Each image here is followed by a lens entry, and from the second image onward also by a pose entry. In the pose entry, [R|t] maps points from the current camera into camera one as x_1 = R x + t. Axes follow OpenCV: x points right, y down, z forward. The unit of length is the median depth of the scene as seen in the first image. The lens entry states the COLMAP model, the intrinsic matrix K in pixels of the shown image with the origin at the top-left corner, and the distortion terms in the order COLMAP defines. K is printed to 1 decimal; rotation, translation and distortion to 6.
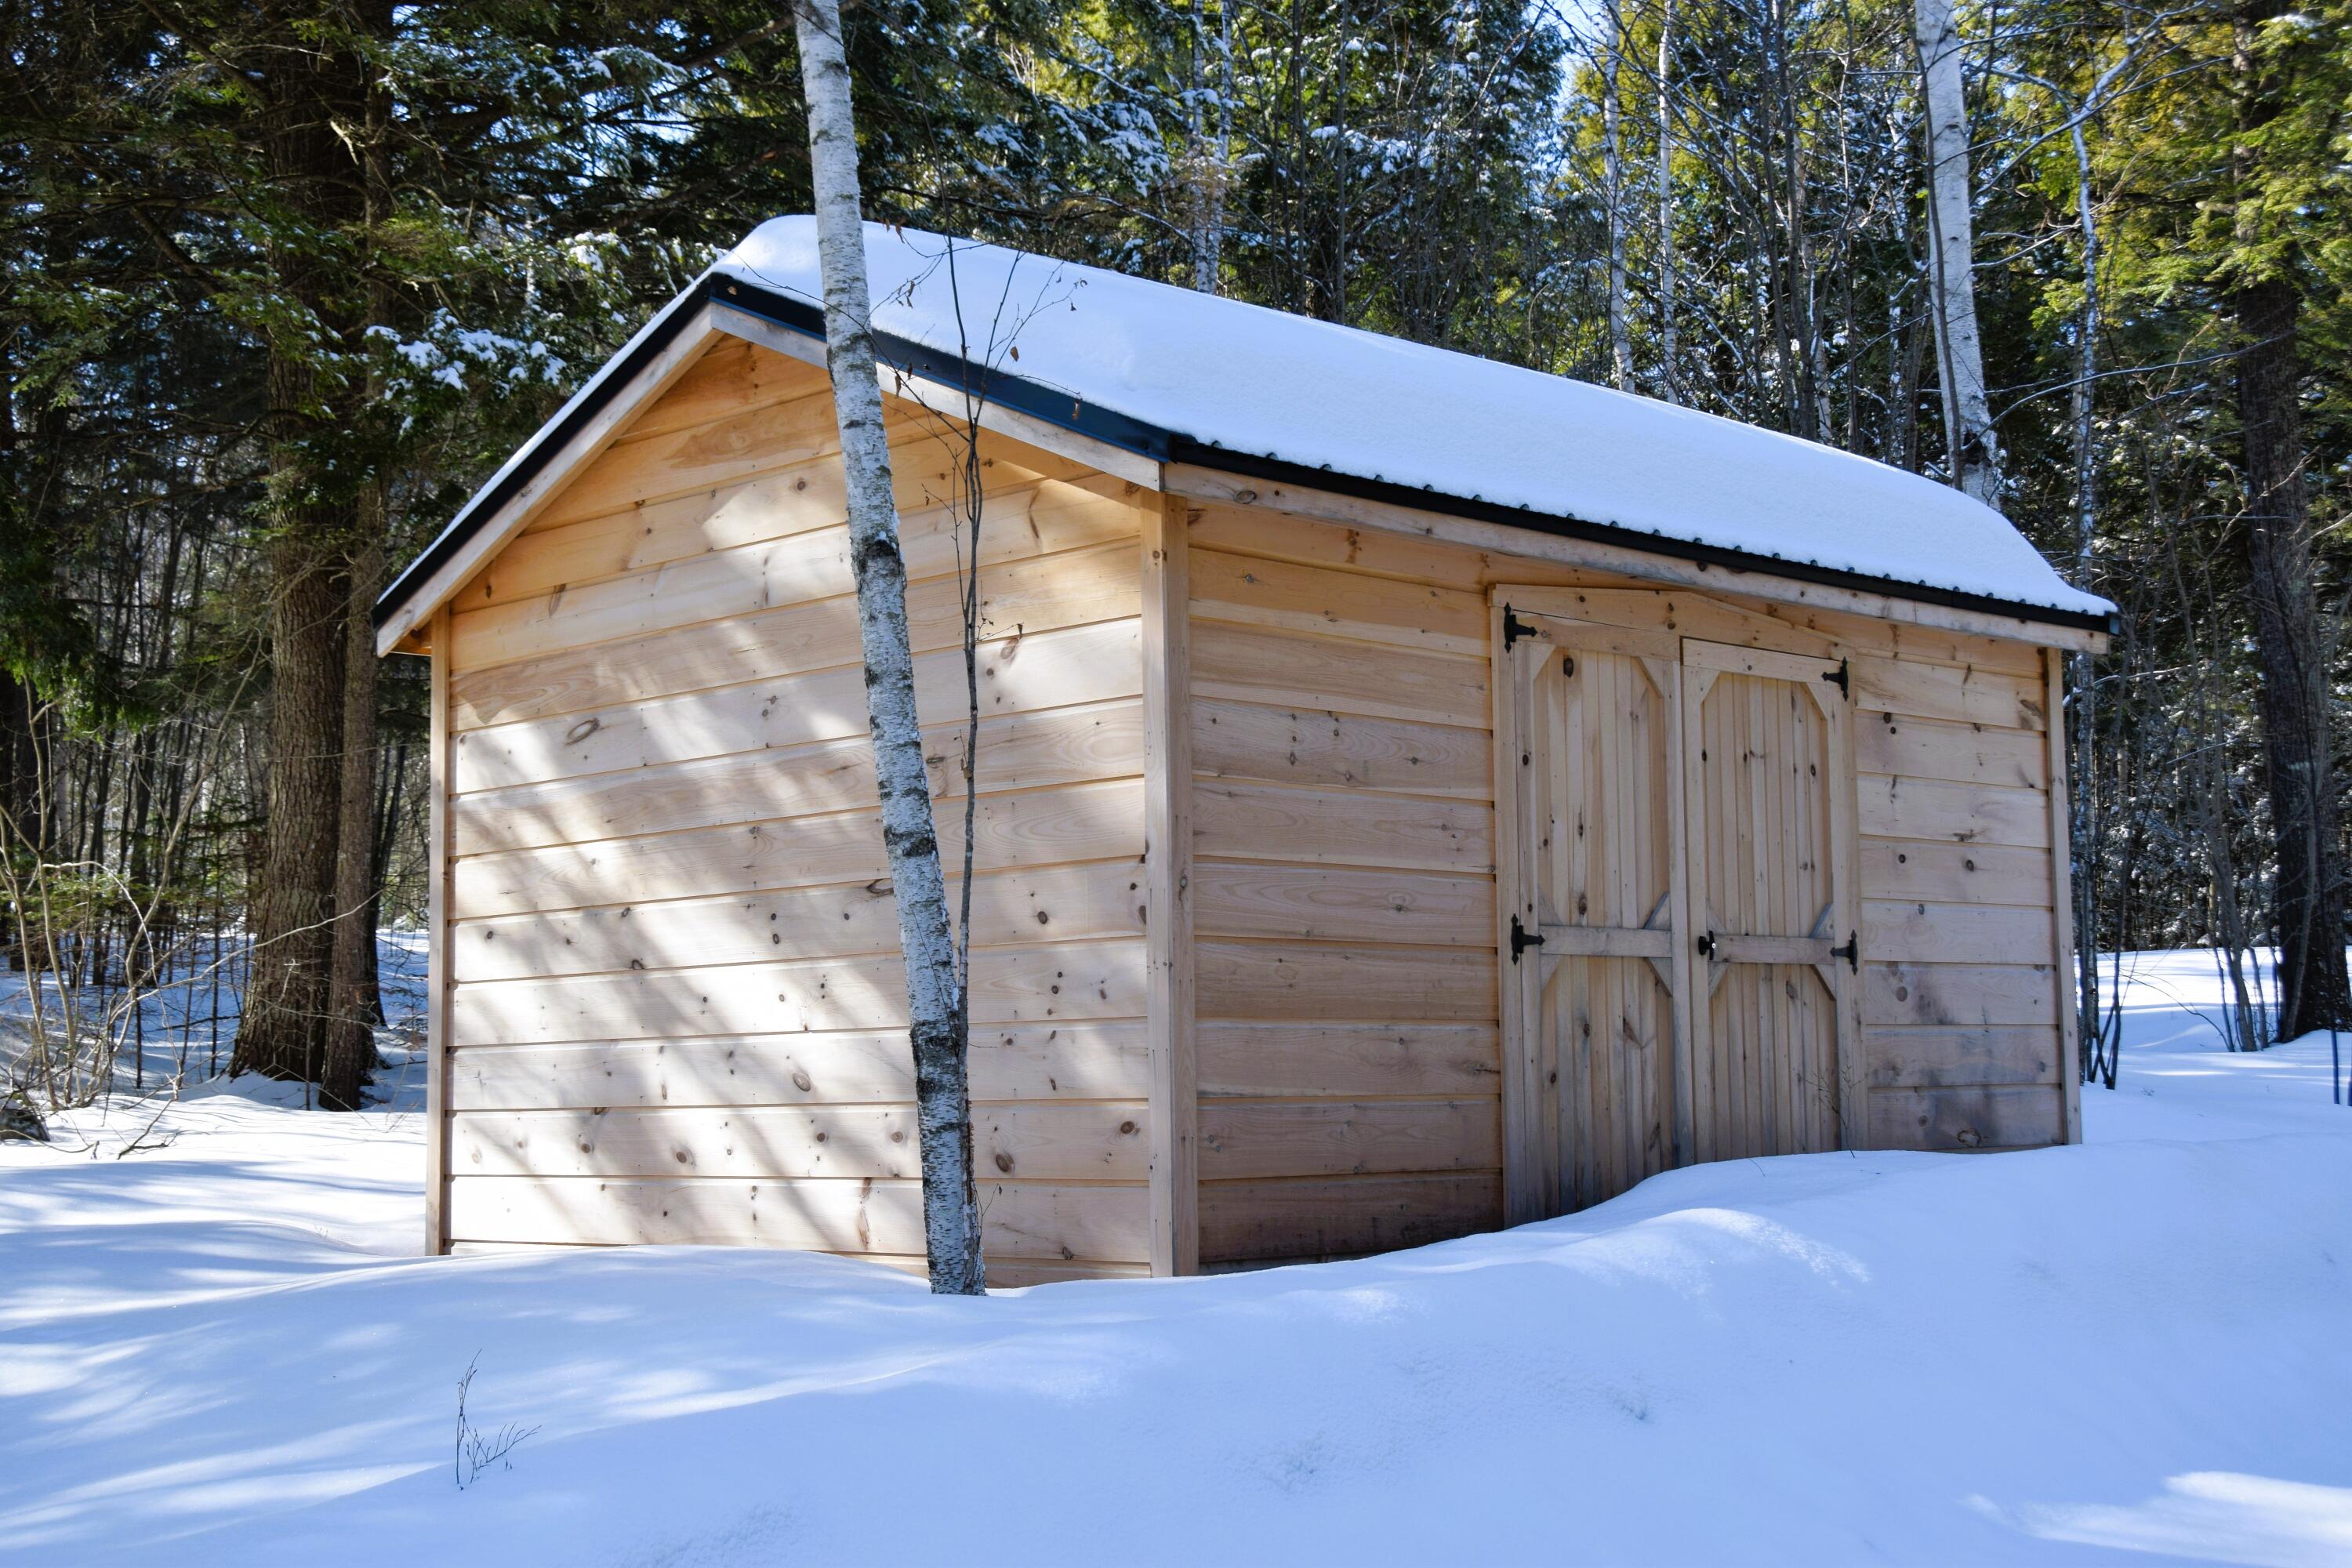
lens RADIAL K [[3107.0, 0, 1176.0], [0, 3107.0, 784.0], [0, 0, 1]] dist [0.005357, 0.794580]
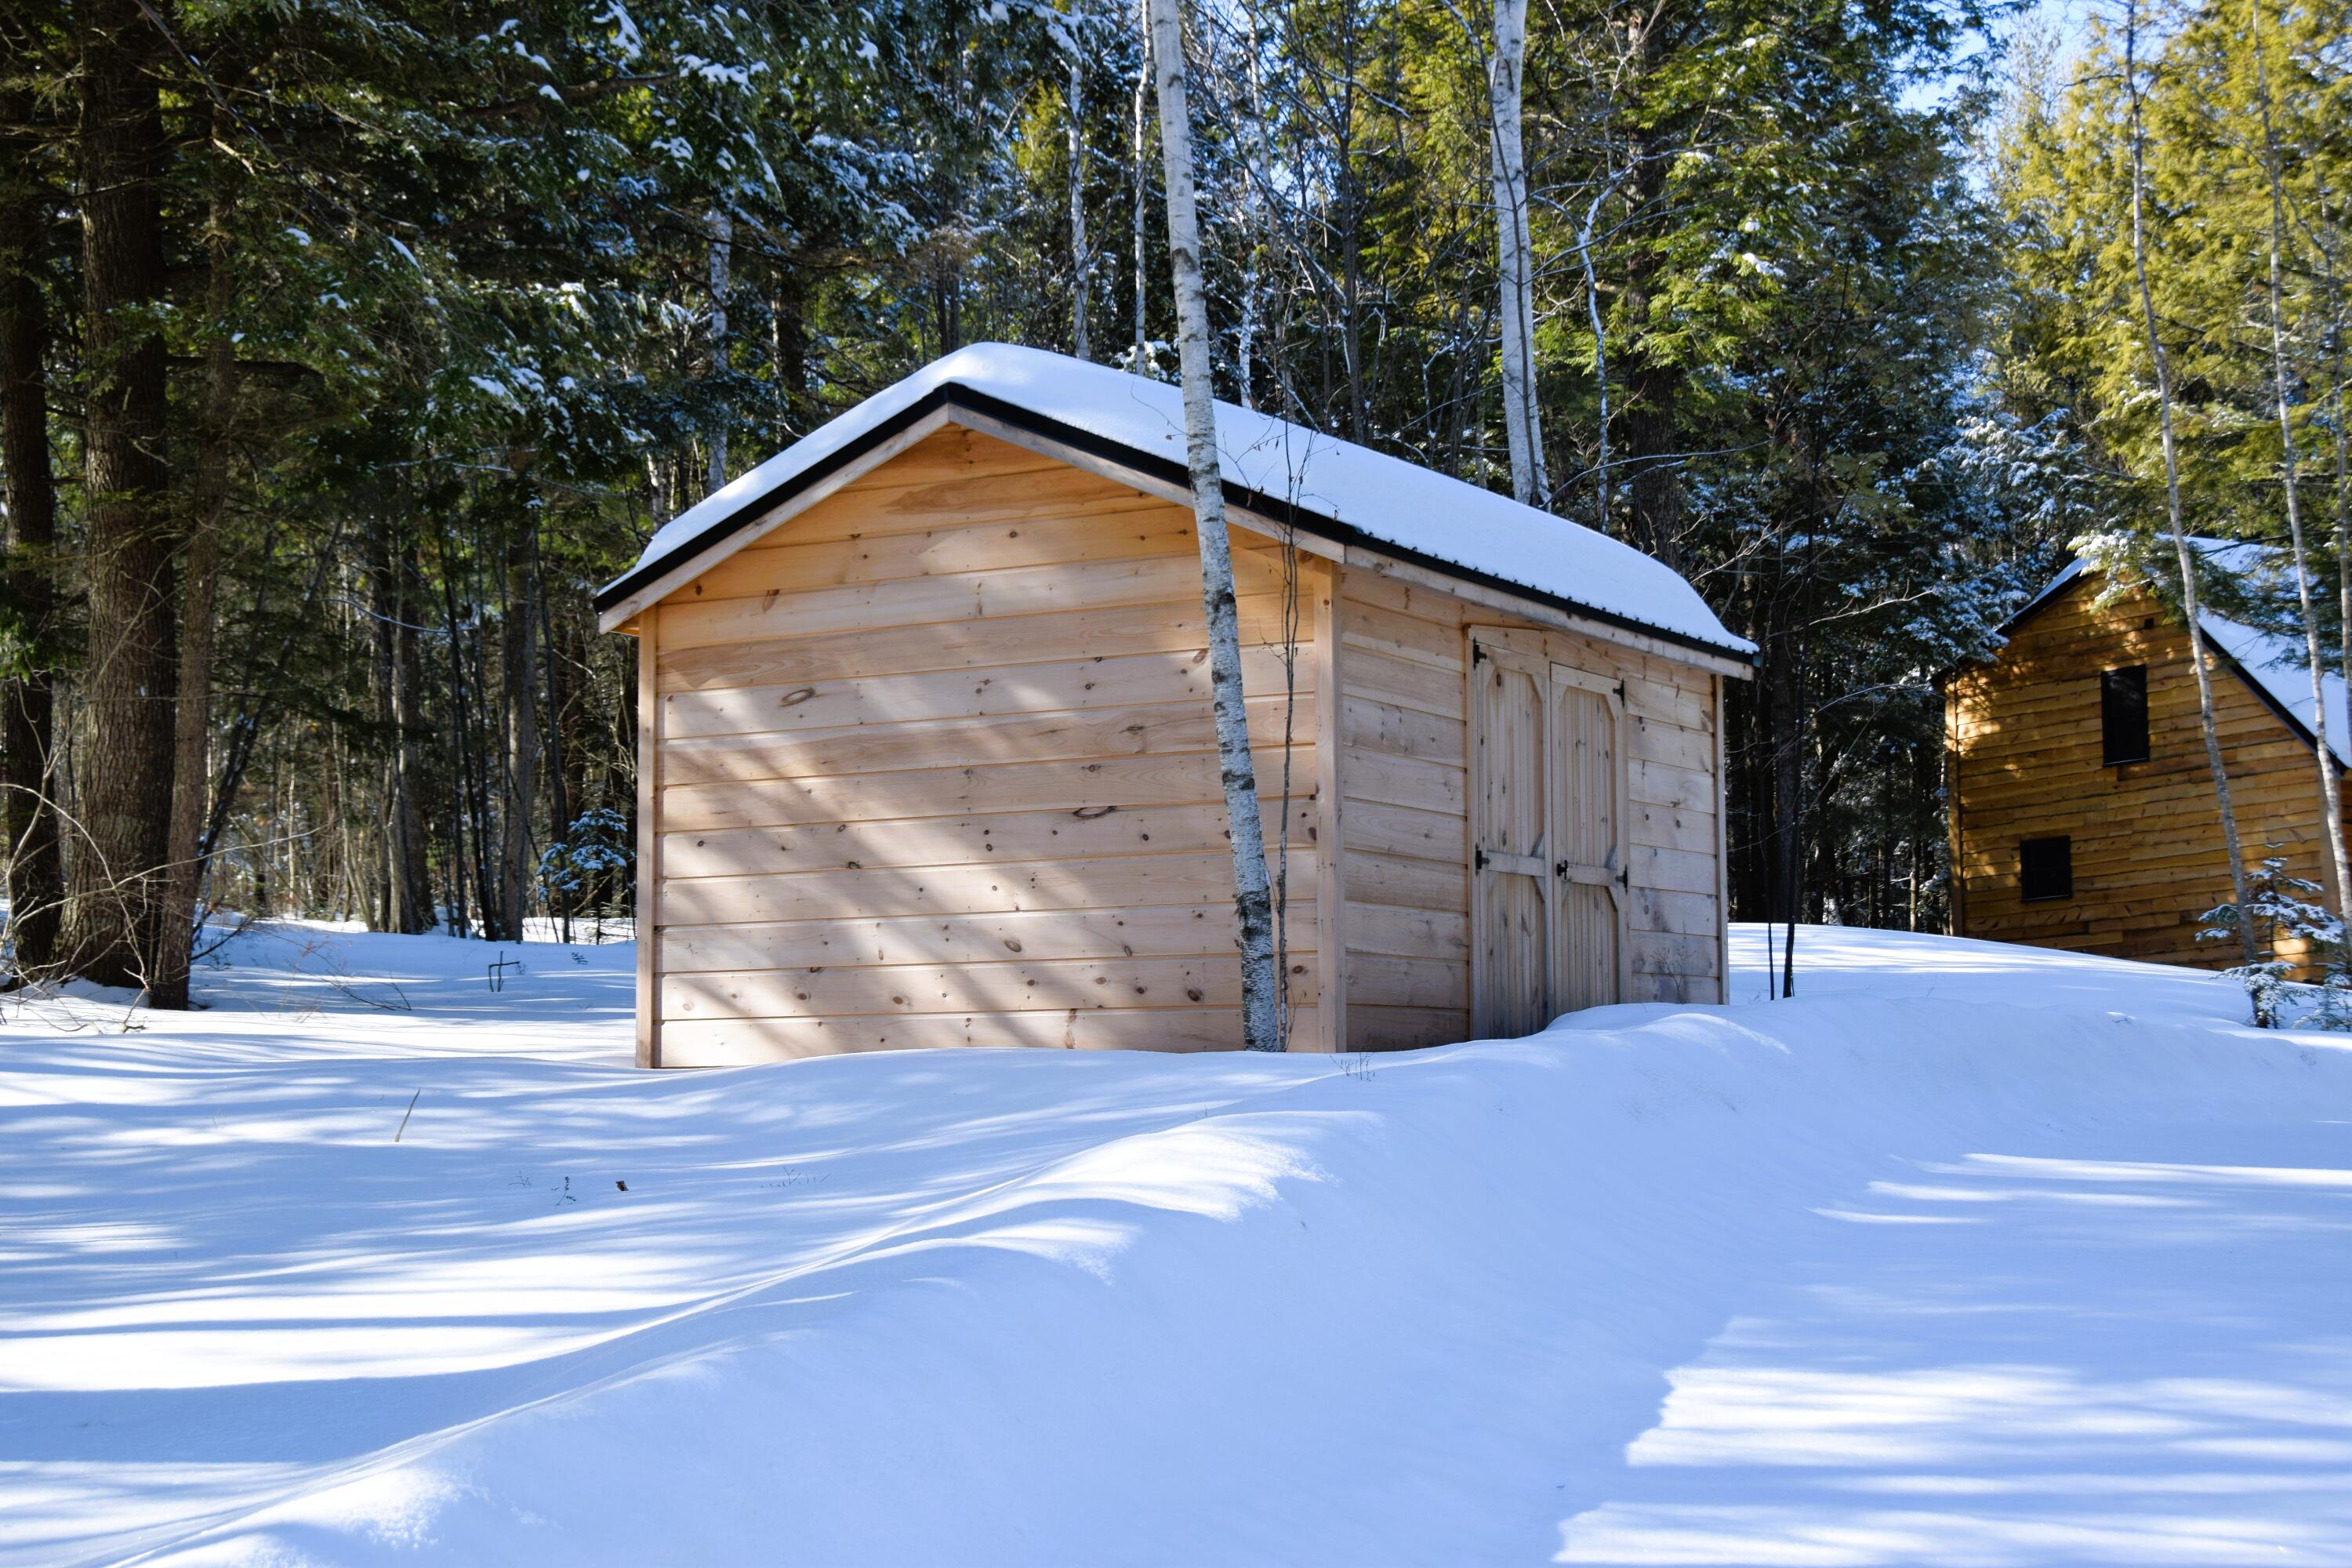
lens RADIAL K [[3478.5, 0, 1176.0], [0, 3478.5, 784.0], [0, 0, 1]] dist [0.118503, 0.013997]
pose [[0.960655, 0.030647, 0.276048, -0.476323], [-0.032447, 0.999472, 0.001955, 0.013836], [-0.275842, -0.010835, 0.961142, -0.561370]]
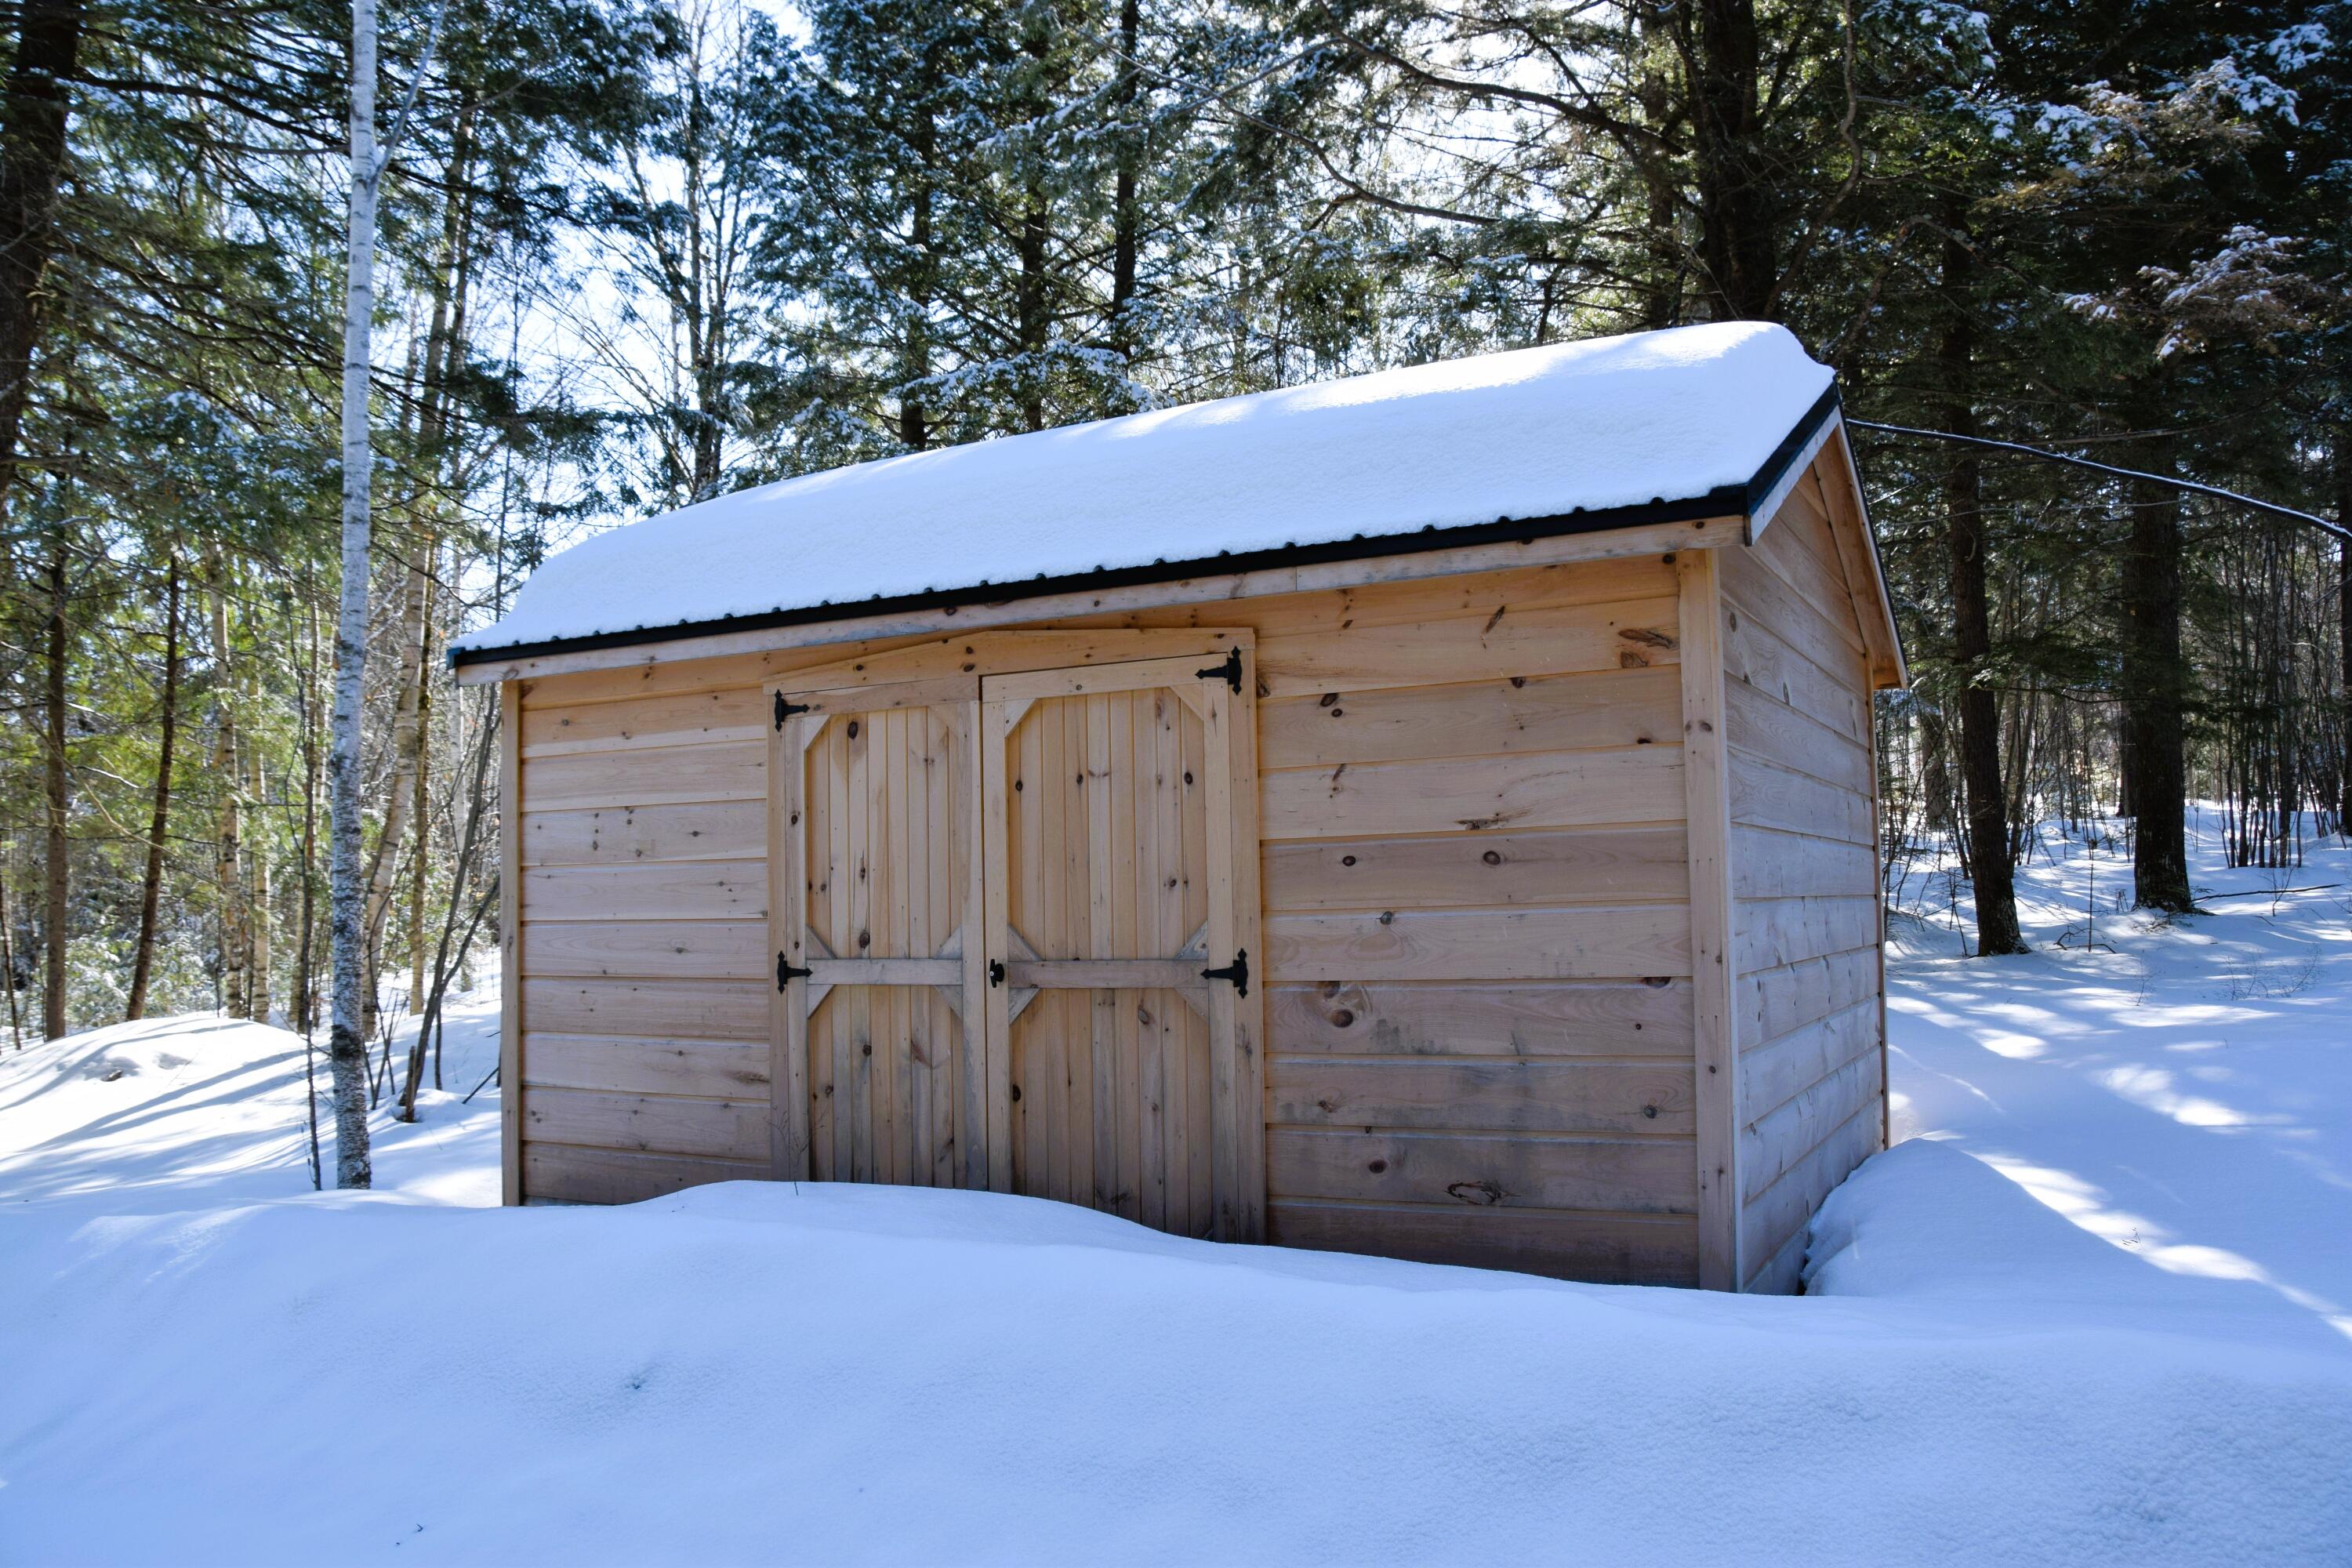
lens RADIAL K [[1845.5, 0, 1176.0], [0, 1845.5, 784.0], [0, 0, 1]] dist [-0.162823, 0.132055]
pose [[0.284794, -0.064301, -0.956430, 0.785749], [0.102840, 0.994039, -0.036207, 0.018142], [0.953056, -0.088048, 0.289709, 0.898927]]
